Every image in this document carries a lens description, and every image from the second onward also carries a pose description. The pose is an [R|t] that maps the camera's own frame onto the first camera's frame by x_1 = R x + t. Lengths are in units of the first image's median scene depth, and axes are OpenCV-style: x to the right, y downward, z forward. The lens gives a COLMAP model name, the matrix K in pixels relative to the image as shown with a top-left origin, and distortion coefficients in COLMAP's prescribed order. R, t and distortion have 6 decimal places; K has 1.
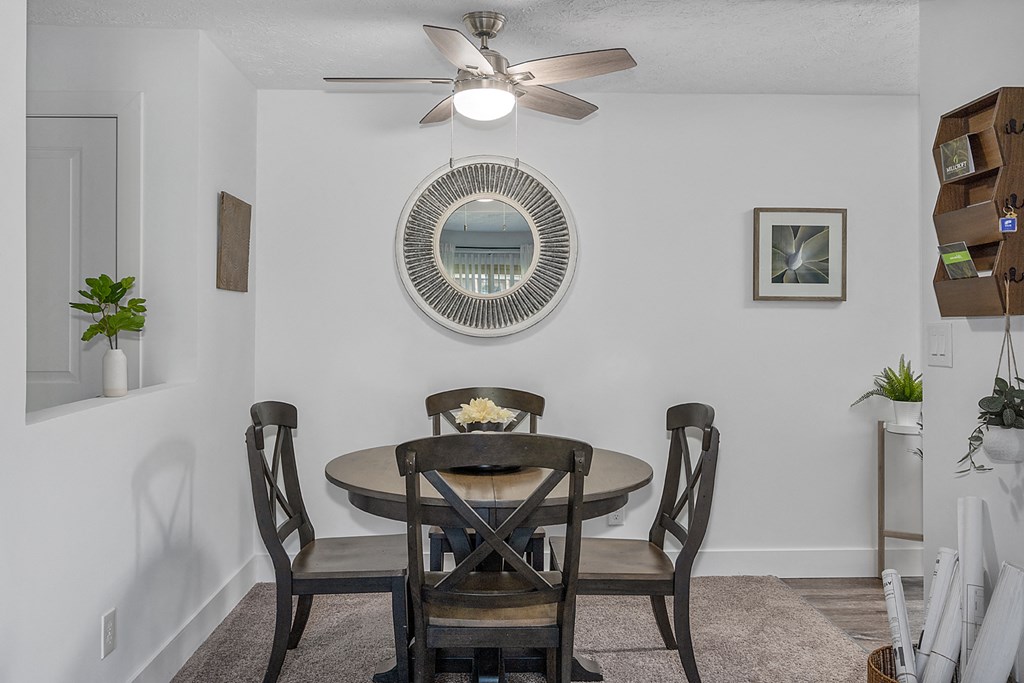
lens RADIAL K [[818.0, 0, 512.0], [0, 818.0, 325.8], [0, 0, 1]] dist [-0.003042, -0.000454]
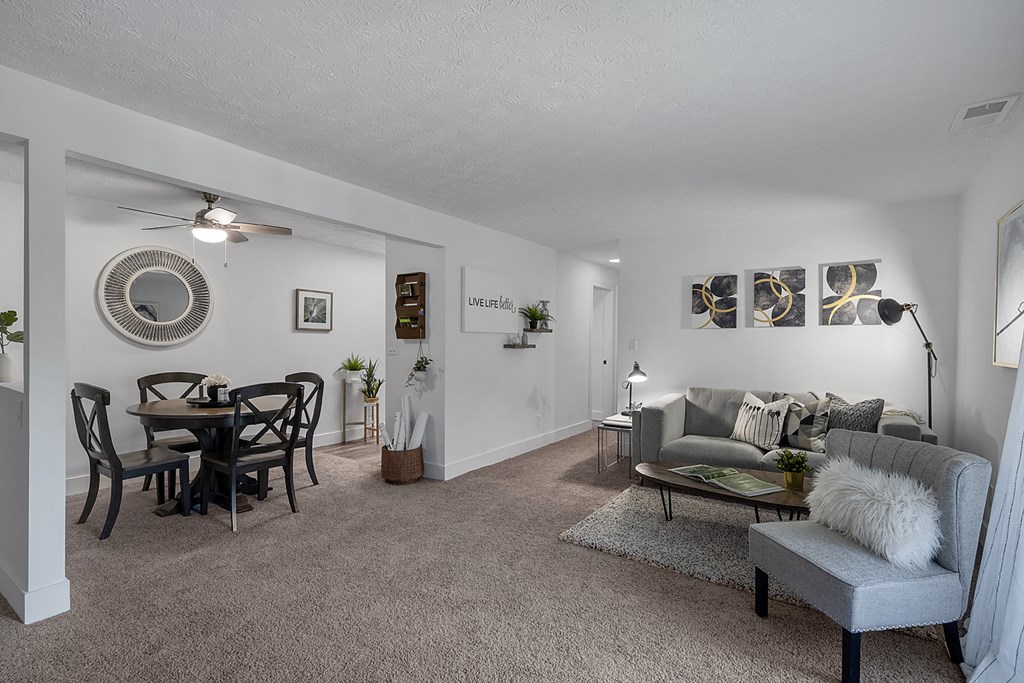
lens RADIAL K [[481.3, 0, 512.0], [0, 481.3, 341.5], [0, 0, 1]] dist [-0.000304, -0.000010]
pose [[0.585515, 0.004345, 0.810650, -0.445263], [-0.007964, 0.999968, 0.000393, -0.002847], [-0.810623, -0.006686, 0.585531, -0.274085]]
